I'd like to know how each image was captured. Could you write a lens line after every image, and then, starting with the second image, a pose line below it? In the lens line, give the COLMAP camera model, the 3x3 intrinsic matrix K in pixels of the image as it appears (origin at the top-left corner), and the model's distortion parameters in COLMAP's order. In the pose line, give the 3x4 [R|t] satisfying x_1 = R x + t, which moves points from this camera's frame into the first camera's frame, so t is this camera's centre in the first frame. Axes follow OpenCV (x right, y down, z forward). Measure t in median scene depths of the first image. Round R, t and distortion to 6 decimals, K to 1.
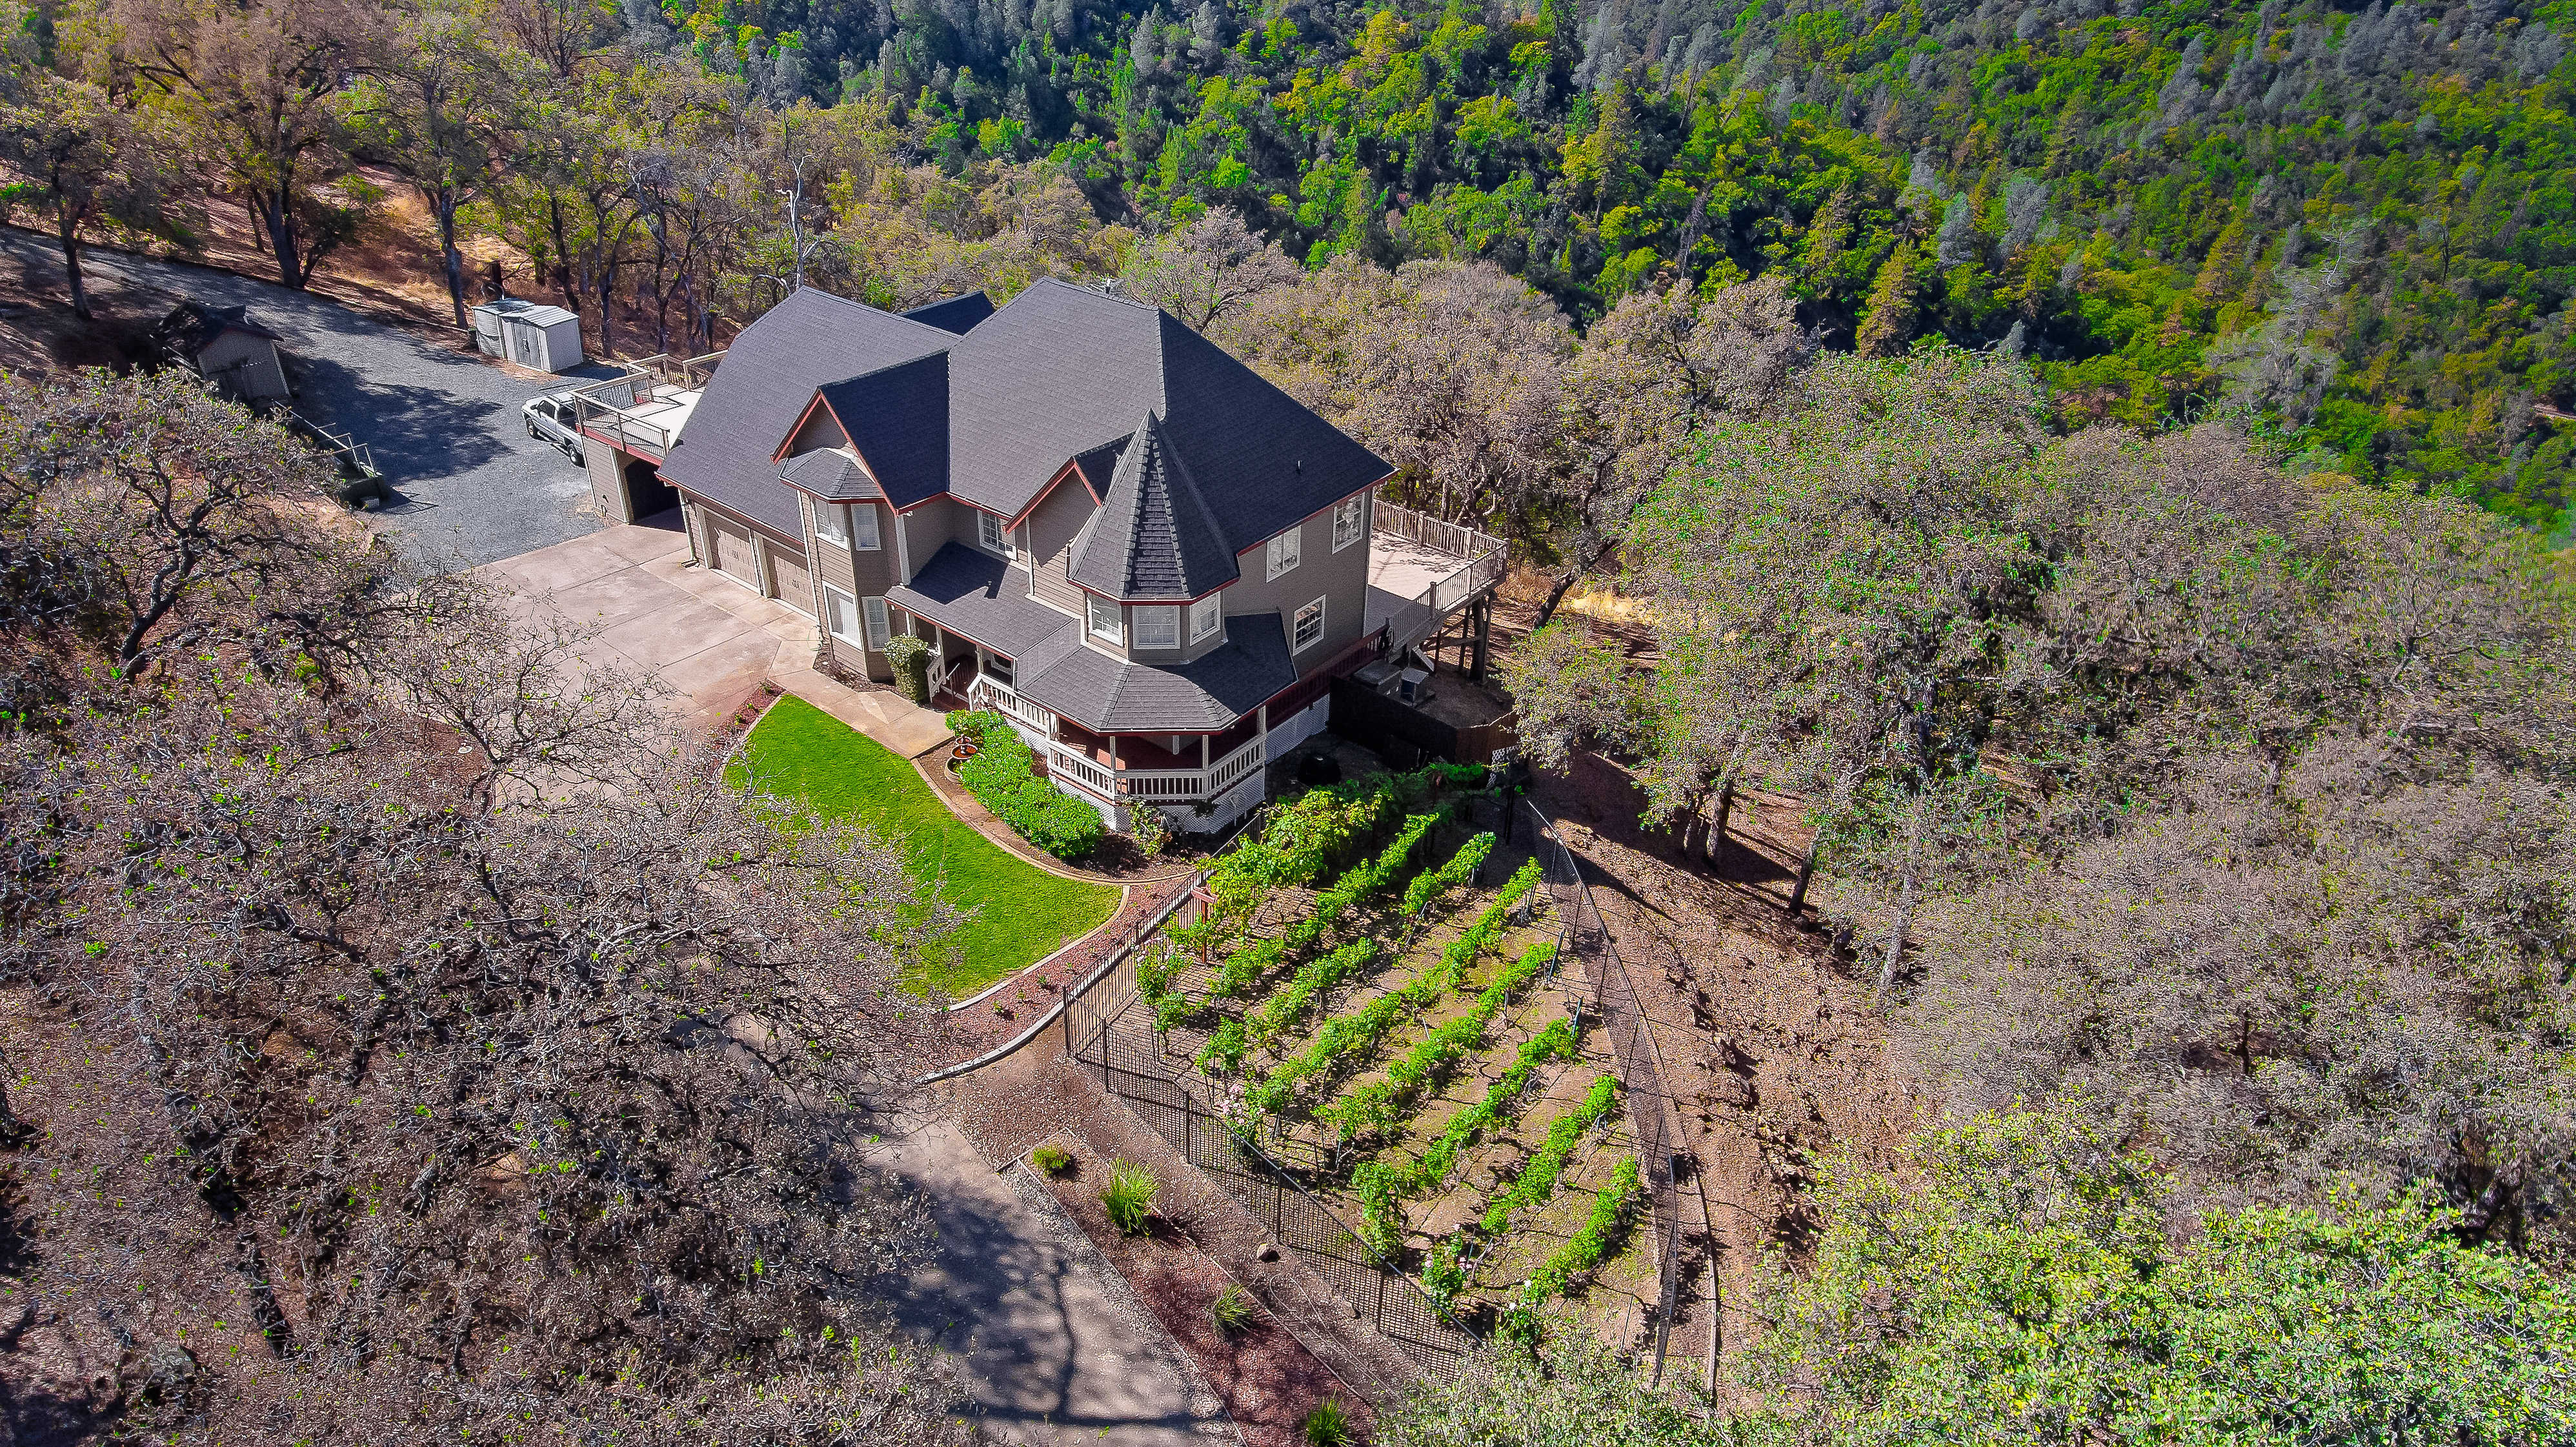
lens RADIAL K [[1604.0, 0, 1277.3], [0, 1604.0, 742.9], [0, 0, 1]] dist [0.002244, -0.007299]
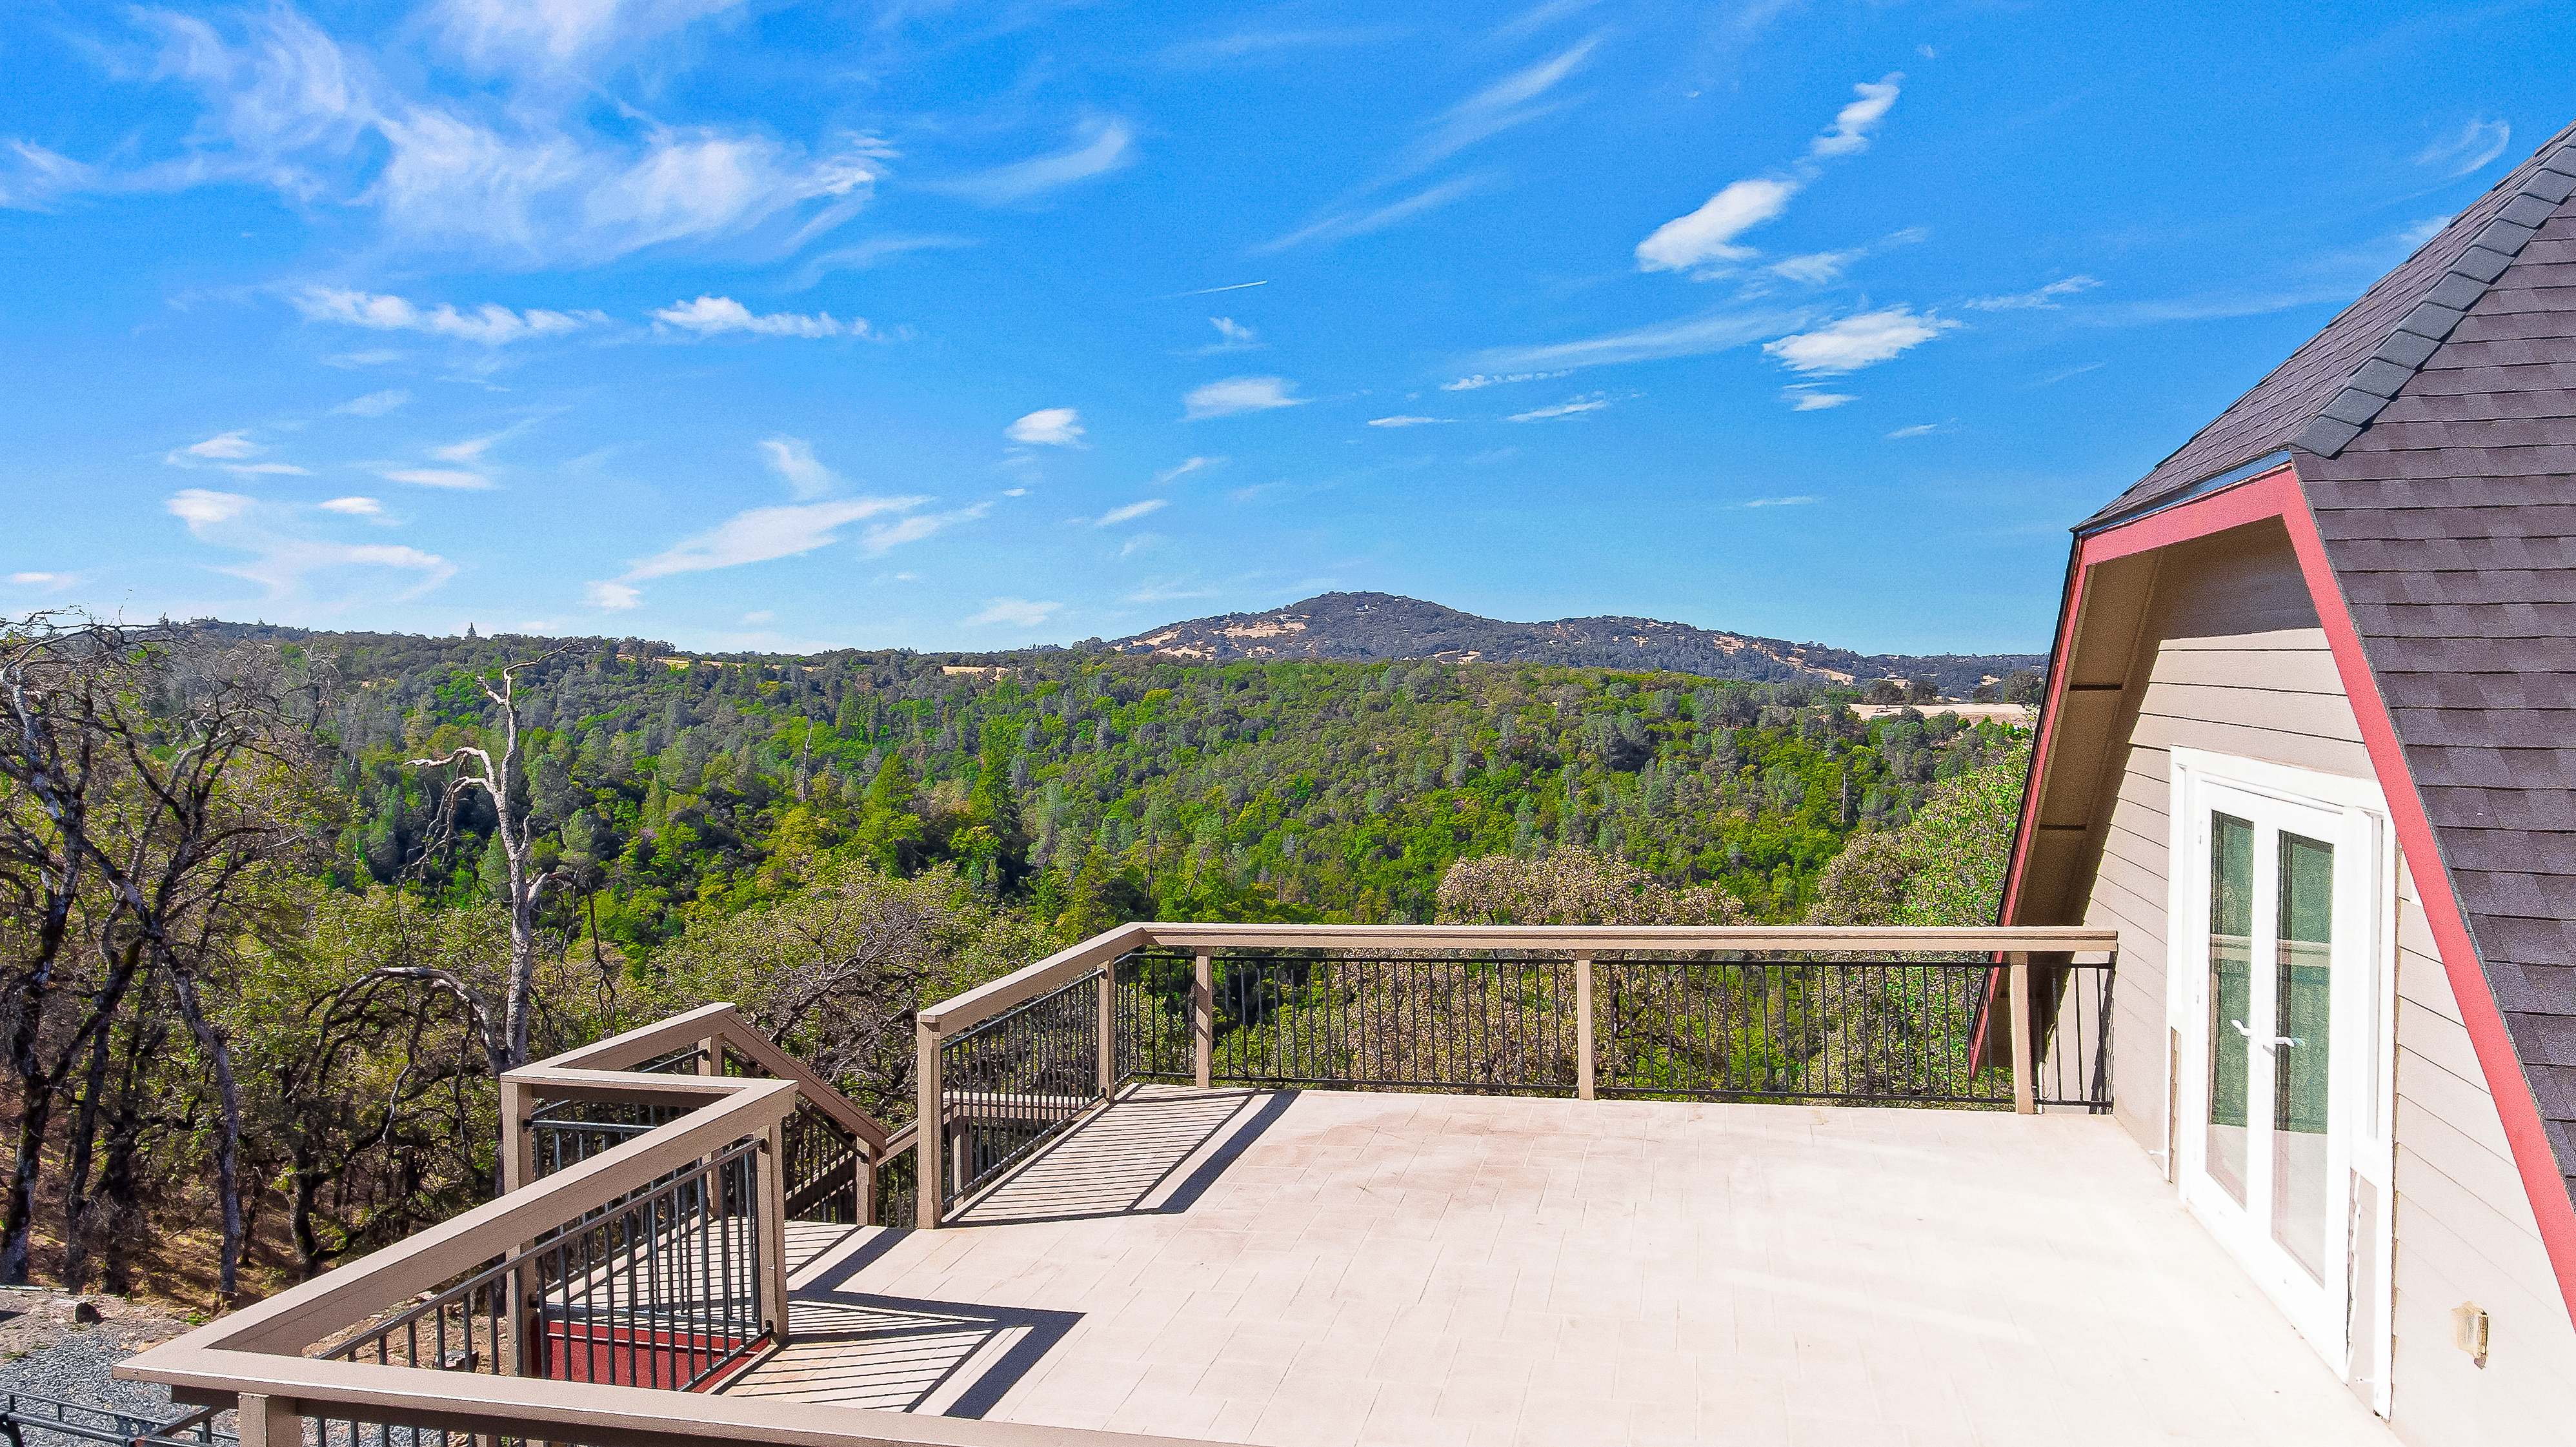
lens RADIAL K [[1604.0, 0, 1180.9], [0, 1604.0, 703.6], [0, 0, 1]] dist [0.002244, -0.007299]
pose [[0.906700, -0.028475, 0.420814, -0.608008], [0.244038, 0.849171, -0.468352, -0.252822], [-0.344007, 0.527349, 0.776892, 1.227417]]
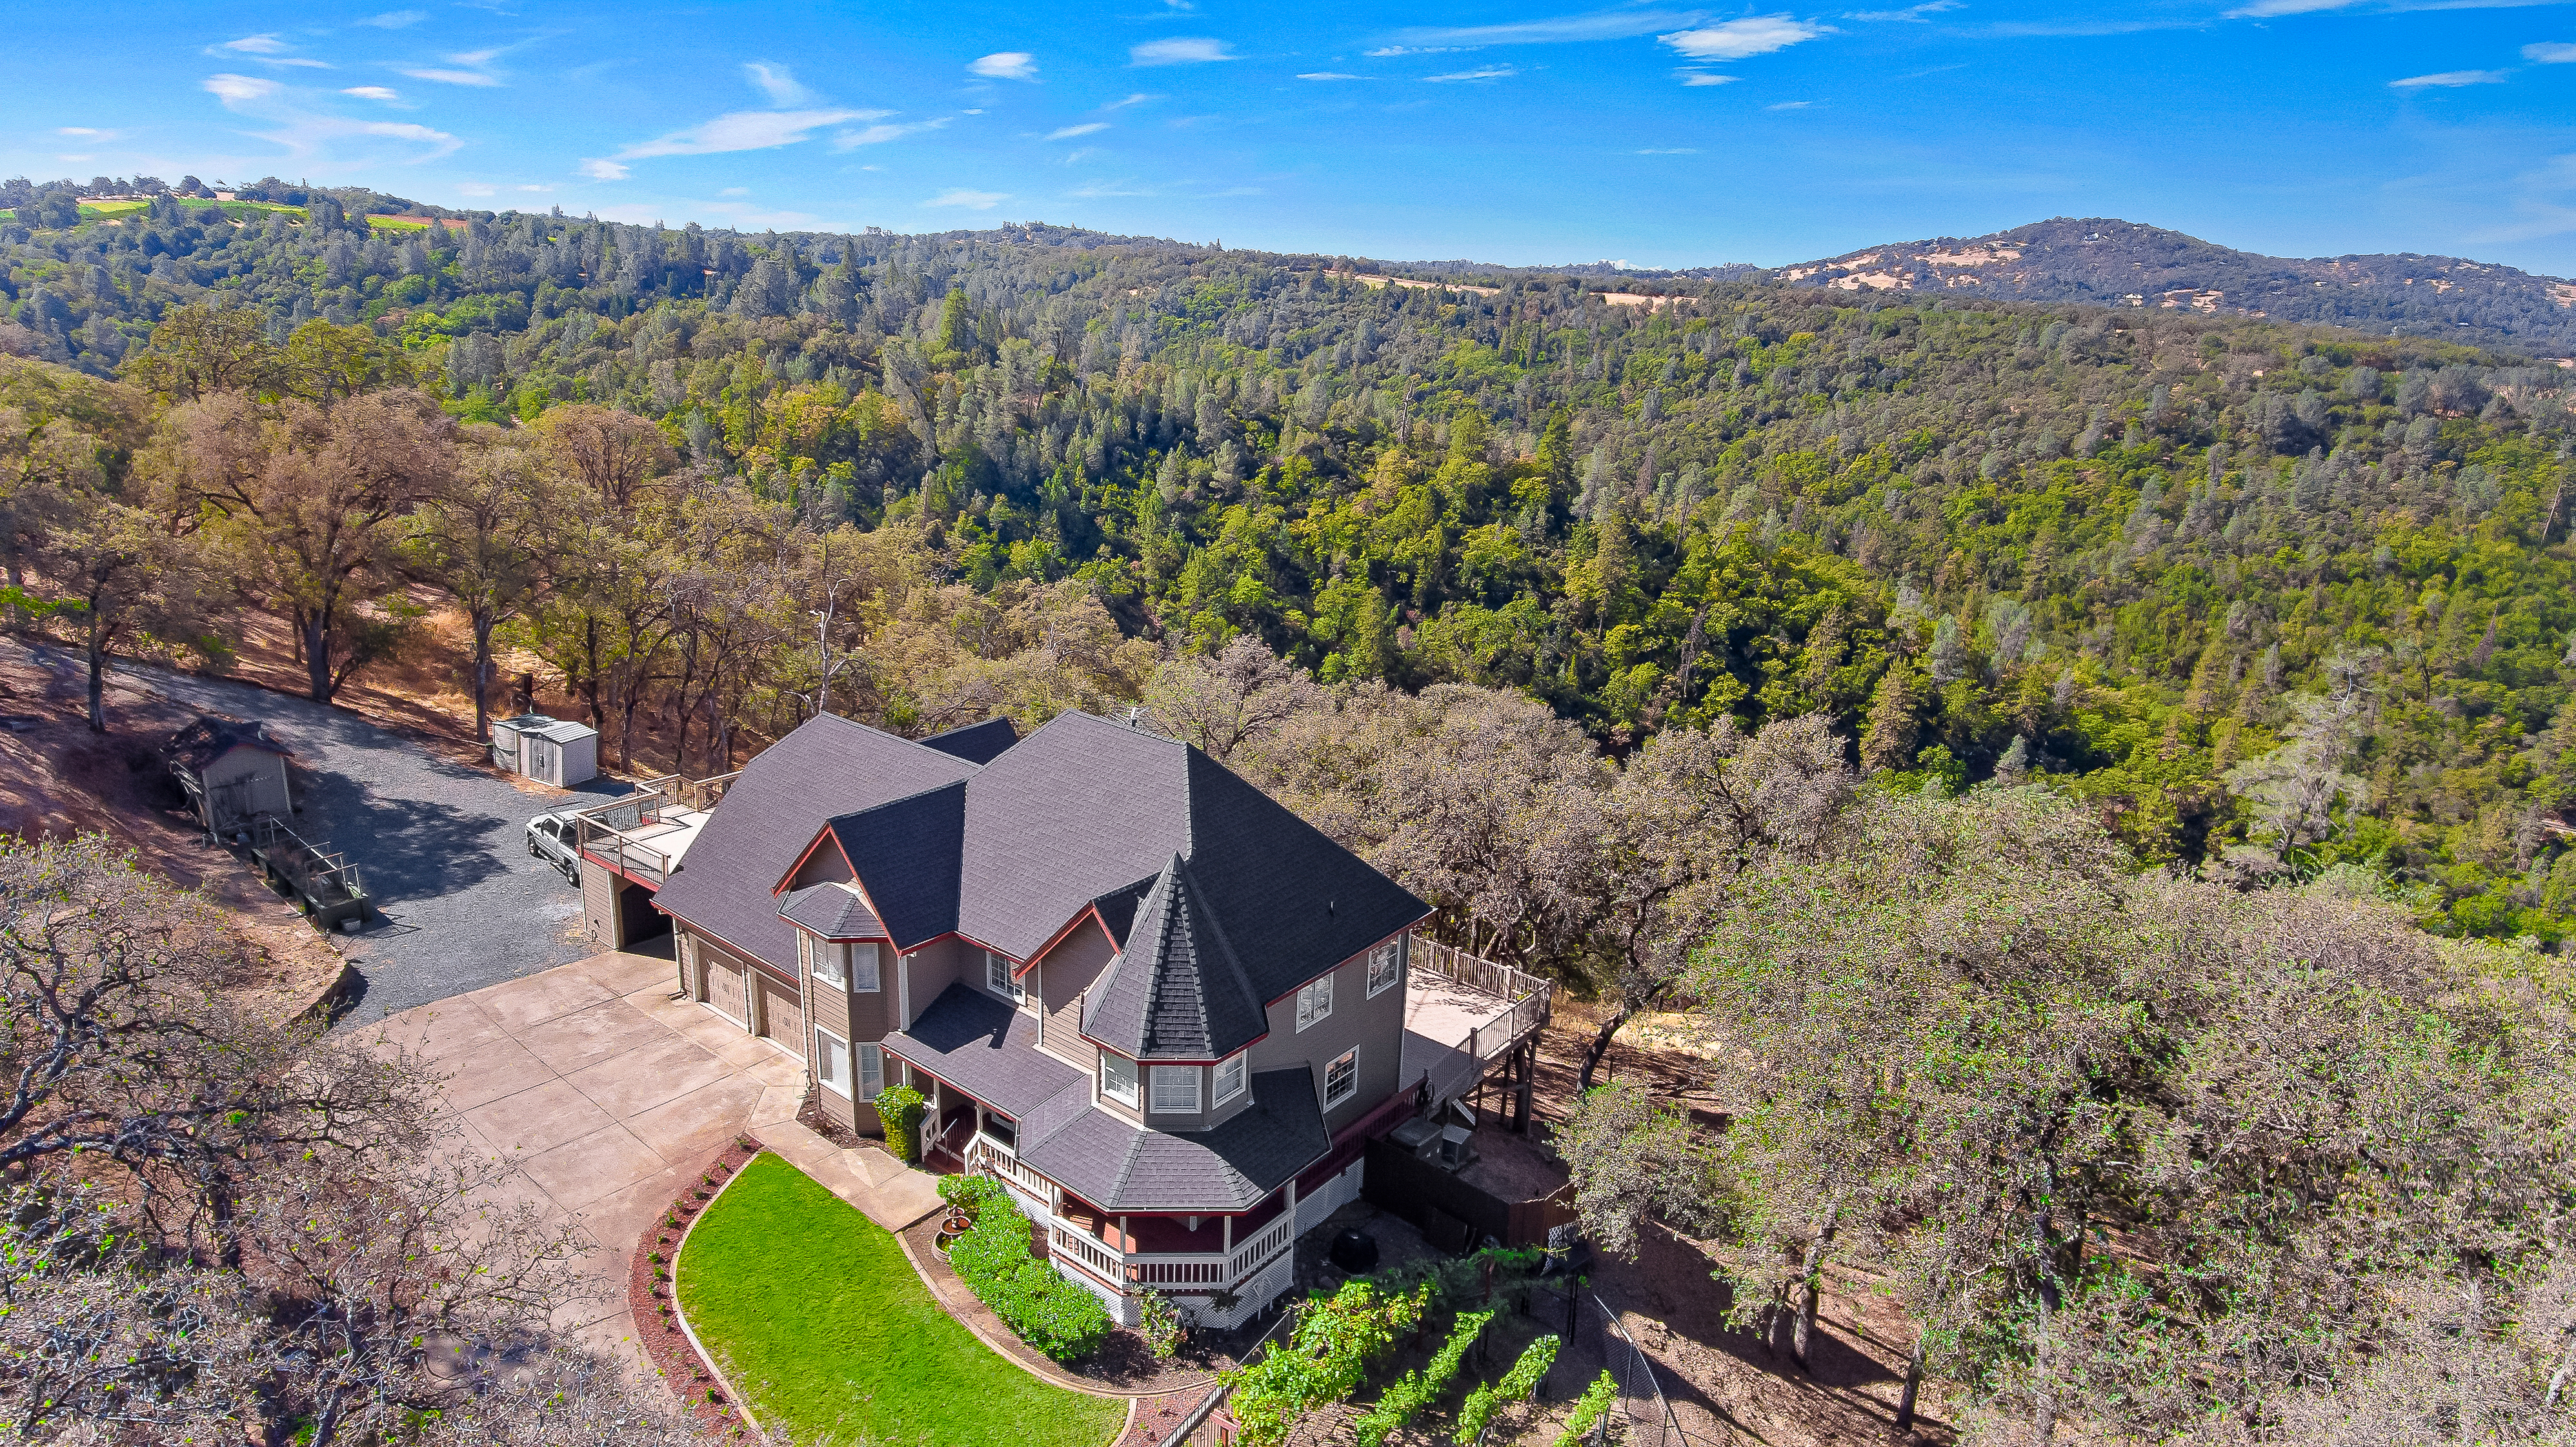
lens RADIAL K [[1604.0, 0, 1280.9], [0, 1604.0, 702.9], [0, 0, 1]] dist [0.002244, -0.007299]
pose [[0.999949, 0.008637, -0.005206, -0.007577], [-0.009713, 0.963704, -0.266795, -0.022870], [0.002713, 0.266832, 0.963739, 0.039524]]
